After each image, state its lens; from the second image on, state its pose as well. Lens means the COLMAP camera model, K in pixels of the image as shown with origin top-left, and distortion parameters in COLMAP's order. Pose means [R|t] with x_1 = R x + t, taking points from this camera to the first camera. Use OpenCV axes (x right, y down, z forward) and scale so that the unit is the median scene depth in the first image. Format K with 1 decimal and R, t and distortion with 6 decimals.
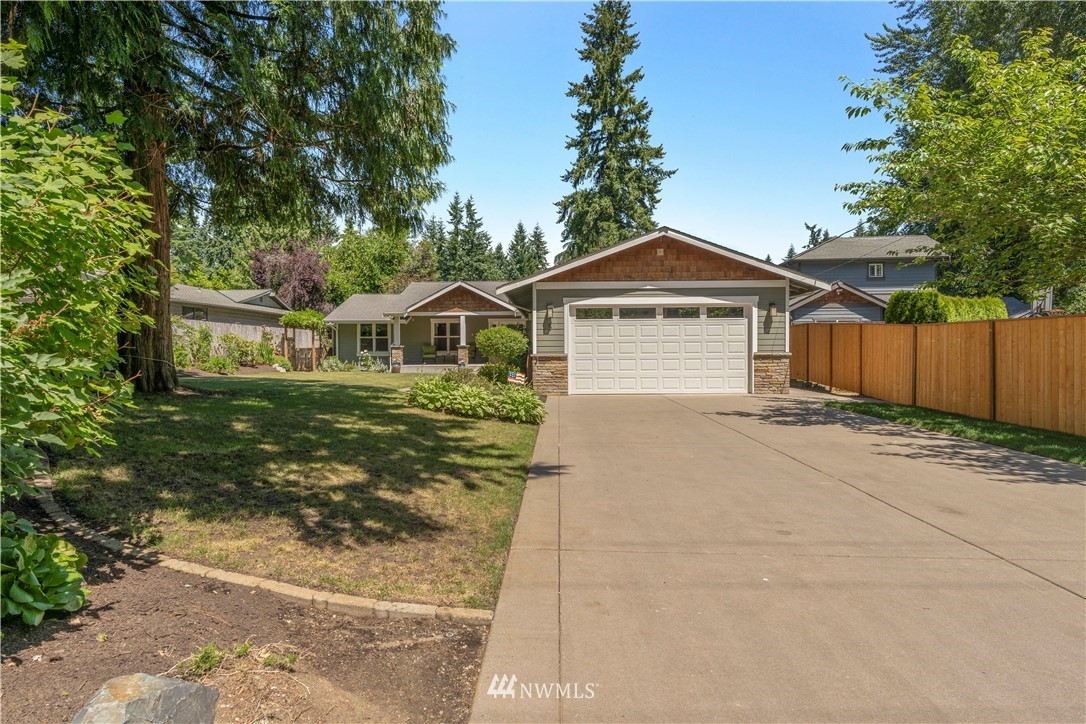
lens RADIAL K [[581.9, 0, 543.0], [0, 581.9, 362.0], [0, 0, 1]] dist [0.000458, 0.000598]
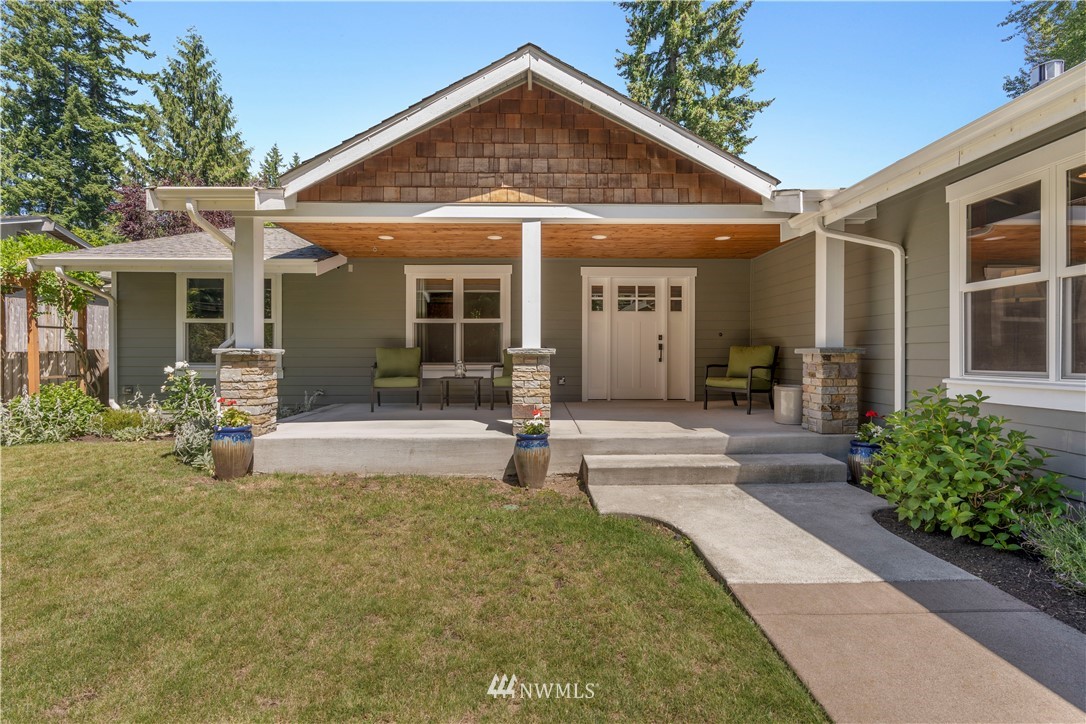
lens RADIAL K [[497.8, 0, 543.1], [0, 497.8, 355.4], [0, 0, 1]] dist [-0.002508, 0.000161]
pose [[0.999041, 0.006359, 0.043323, -0.127688], [-0.005983, 0.999943, -0.008797, -0.021728], [-0.043376, 0.008529, 0.999022, 0.720014]]
